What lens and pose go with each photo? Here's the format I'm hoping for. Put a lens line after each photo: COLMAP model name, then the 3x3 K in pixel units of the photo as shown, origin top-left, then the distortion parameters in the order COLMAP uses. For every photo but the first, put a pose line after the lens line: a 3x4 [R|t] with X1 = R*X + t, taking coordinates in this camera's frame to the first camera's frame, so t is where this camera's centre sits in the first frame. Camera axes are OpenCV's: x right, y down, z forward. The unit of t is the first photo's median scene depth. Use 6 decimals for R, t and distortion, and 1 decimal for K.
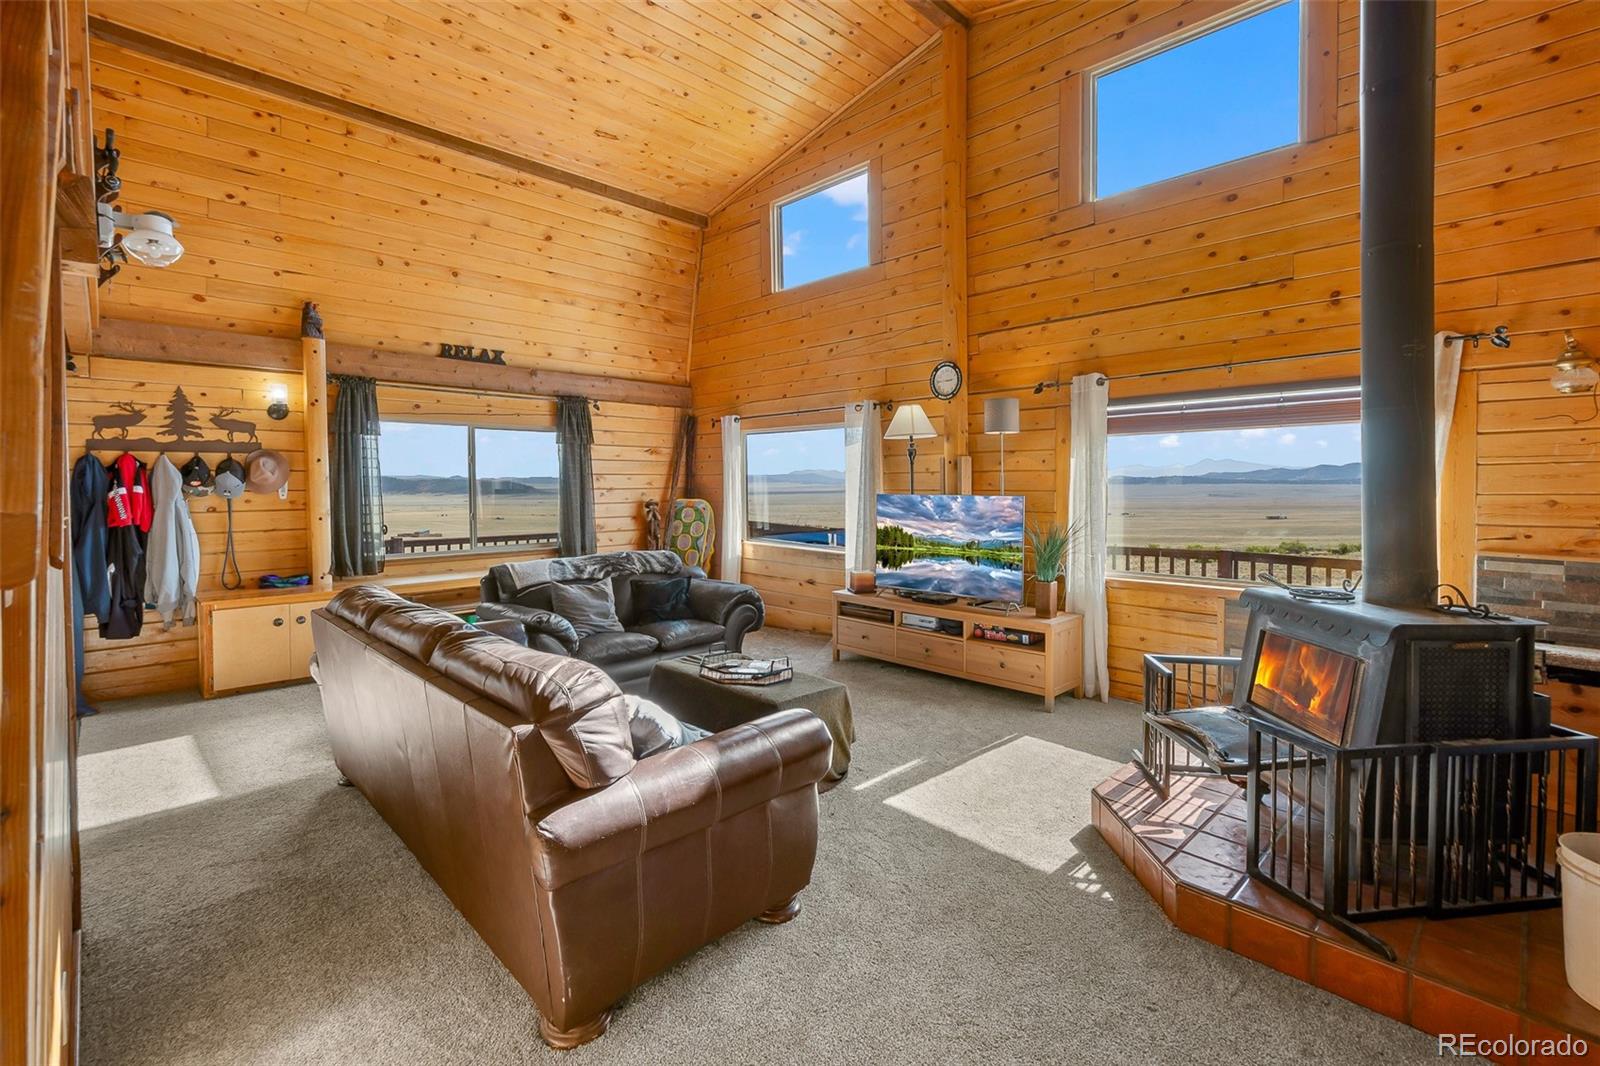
lens RADIAL K [[727.7, 0, 798.2], [0, 727.7, 504.7], [0, 0, 1]] dist [0.013054, -0.003519]
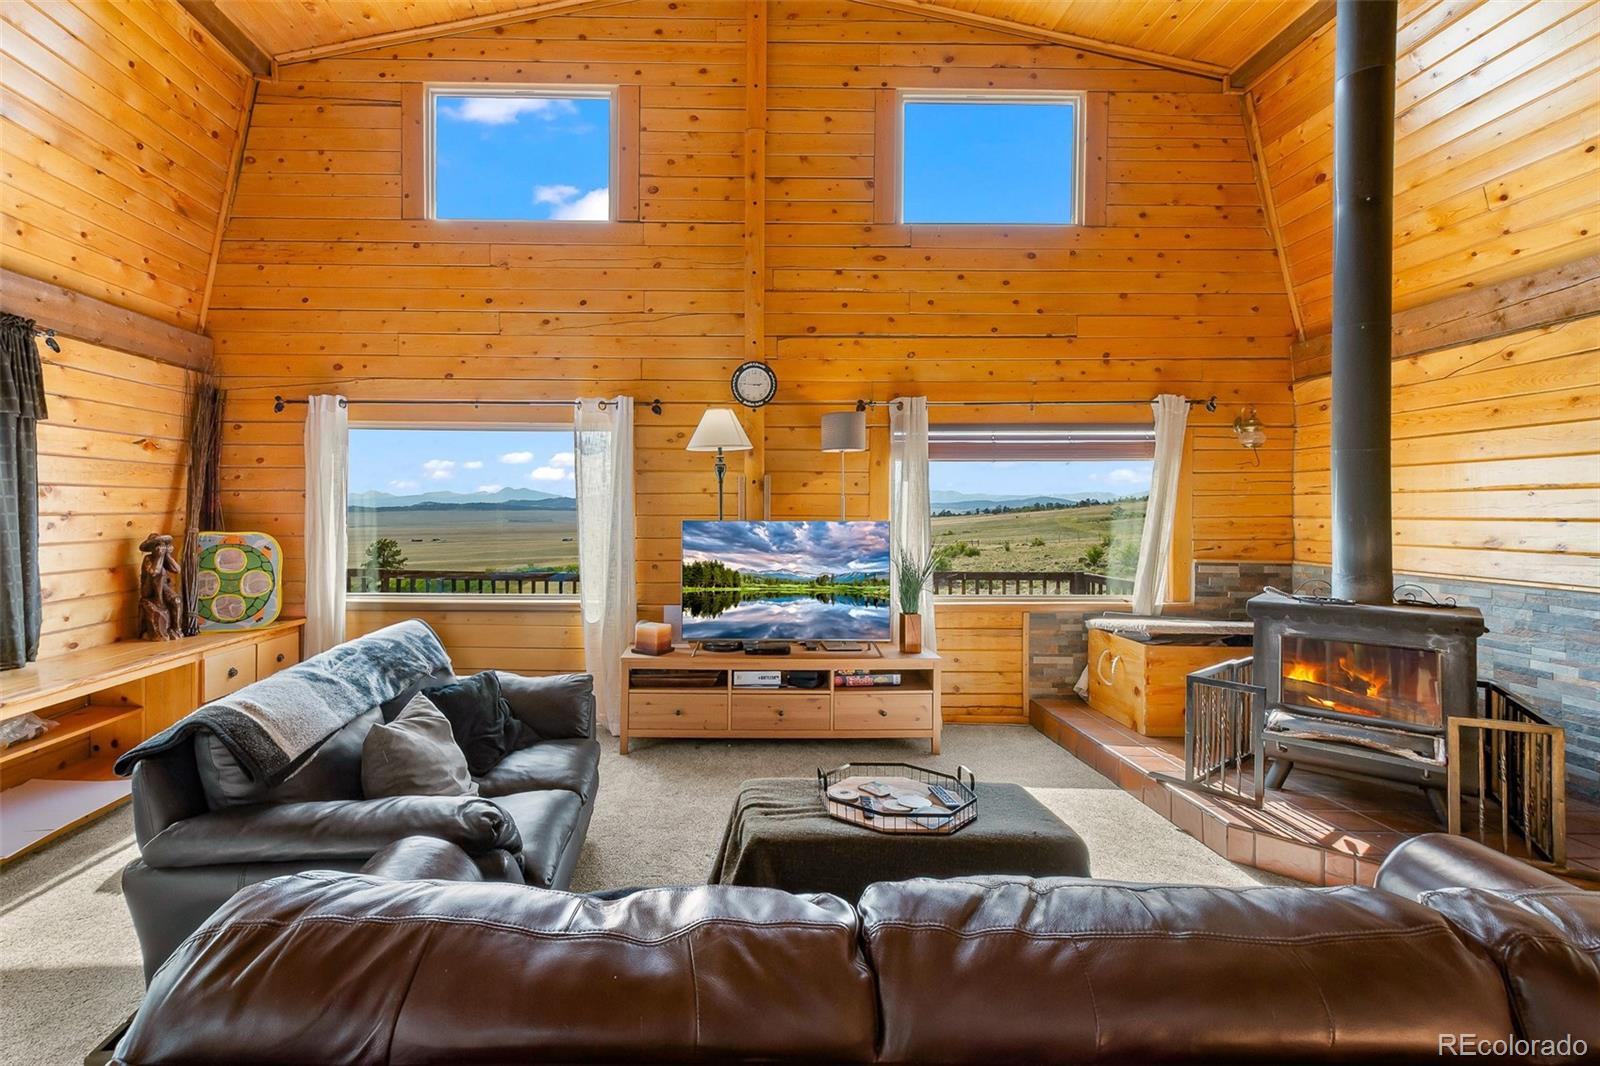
lens RADIAL K [[727.7, 0, 734.4], [0, 727.7, 511.7], [0, 0, 1]] dist [0.013054, -0.003519]
pose [[0.688799, 0.006659, 0.724922, -0.435196], [0.016265, 0.999564, -0.024637, -0.004432], [-0.724770, 0.028761, 0.688391, 0.467244]]
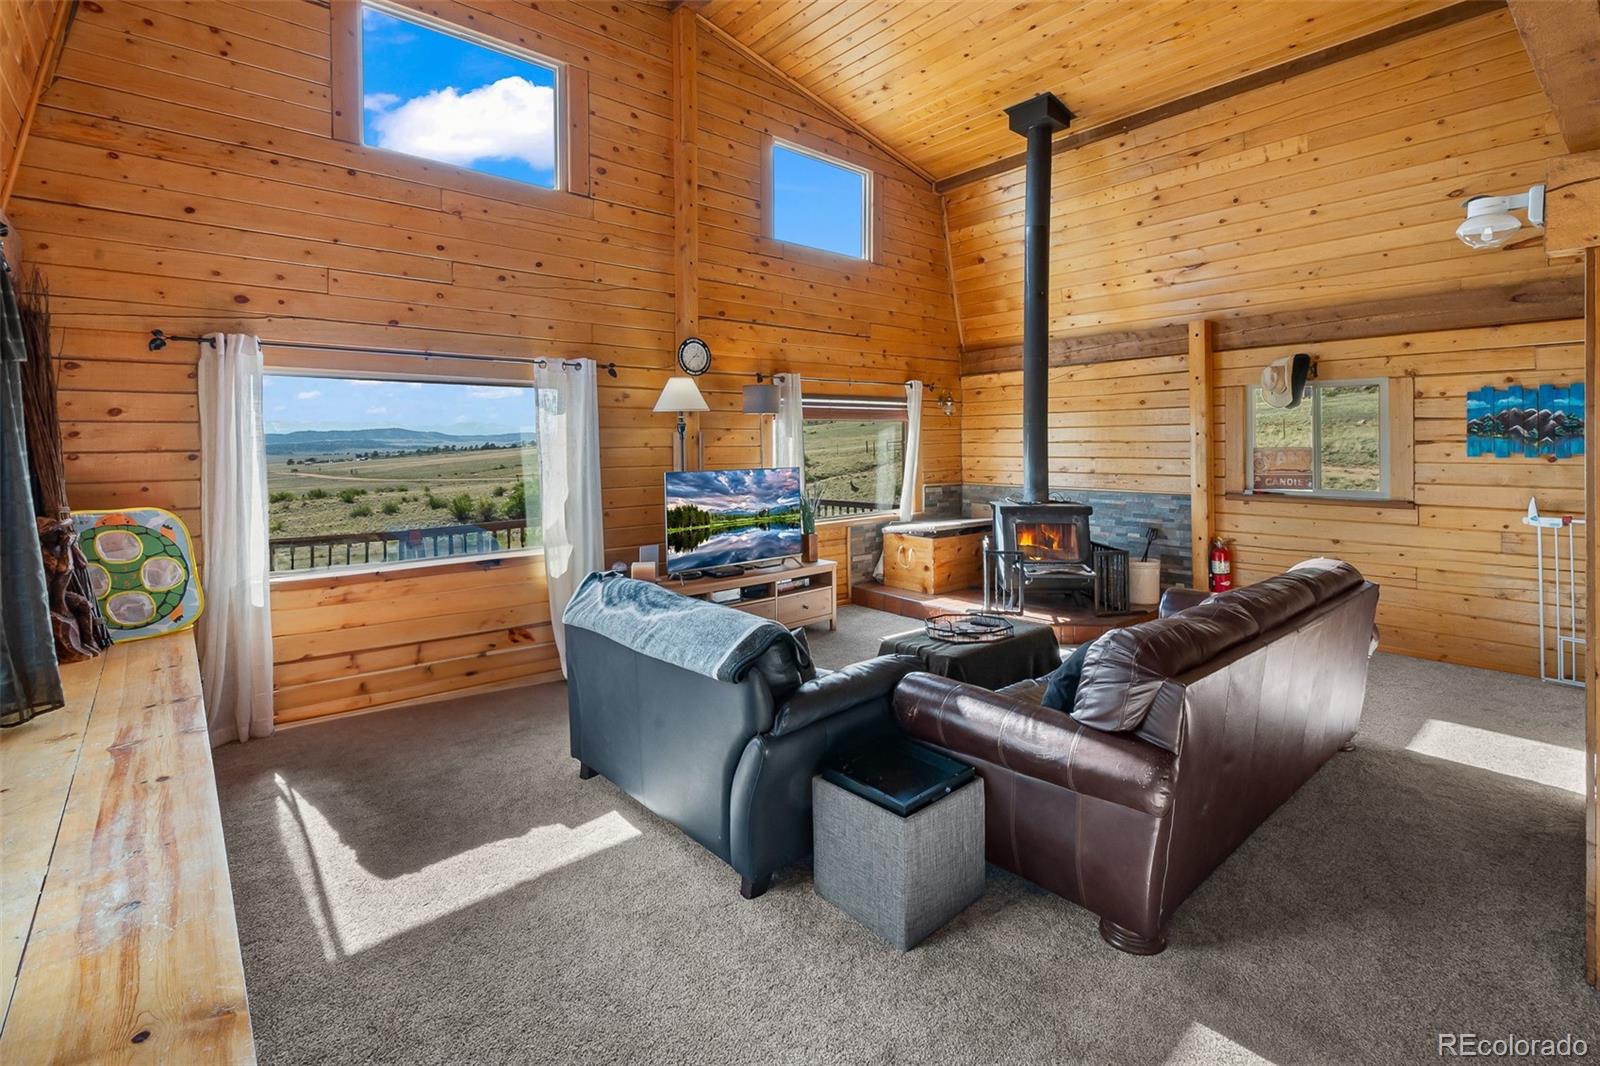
lens RADIAL K [[727.7, 0, 808.9], [0, 727.7, 456.5], [0, 0, 1]] dist [0.013054, -0.003519]
pose [[0.050329, -0.015927, 0.998606, -0.834545], [0.039840, 0.999109, 0.013927, -0.042308], [-0.997938, 0.039084, 0.050919, 0.835479]]
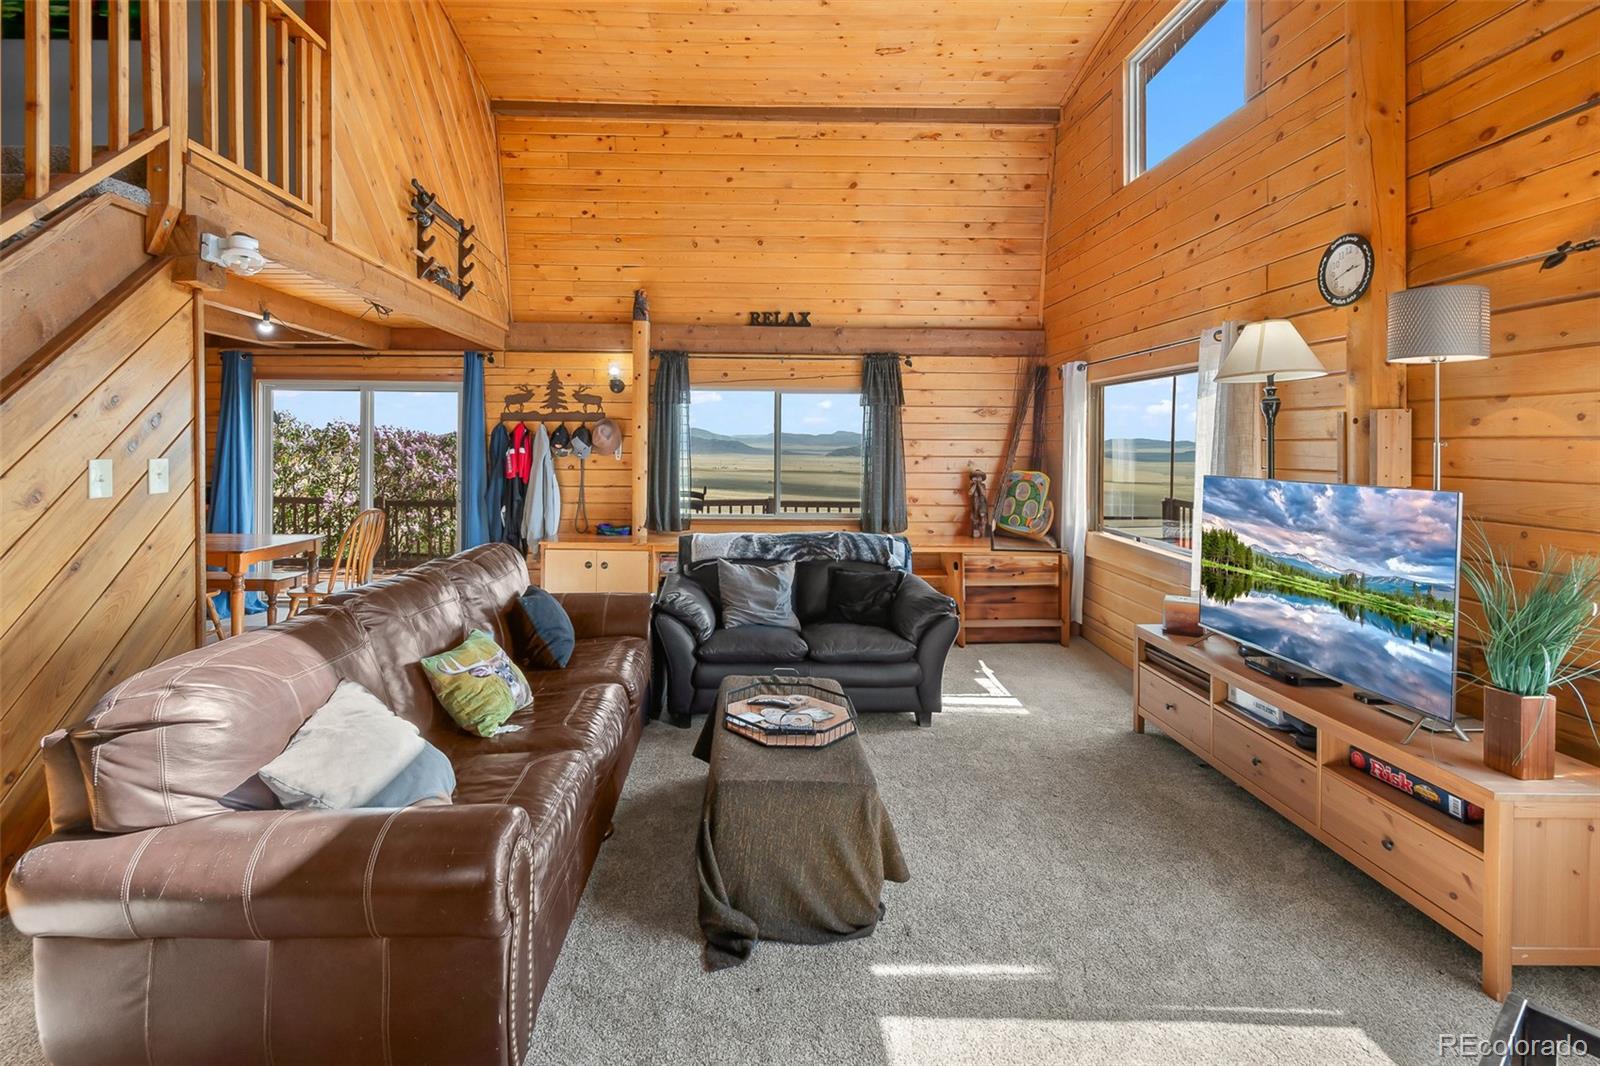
lens RADIAL K [[727.7, 0, 759.0], [0, 727.7, 454.0], [0, 0, 1]] dist [0.013054, -0.003519]
pose [[0.725388, 0.017810, -0.688110, 0.278195], [-0.030475, 0.999516, -0.006256, -0.017744], [0.687665, 0.025508, 0.725580, 0.323248]]
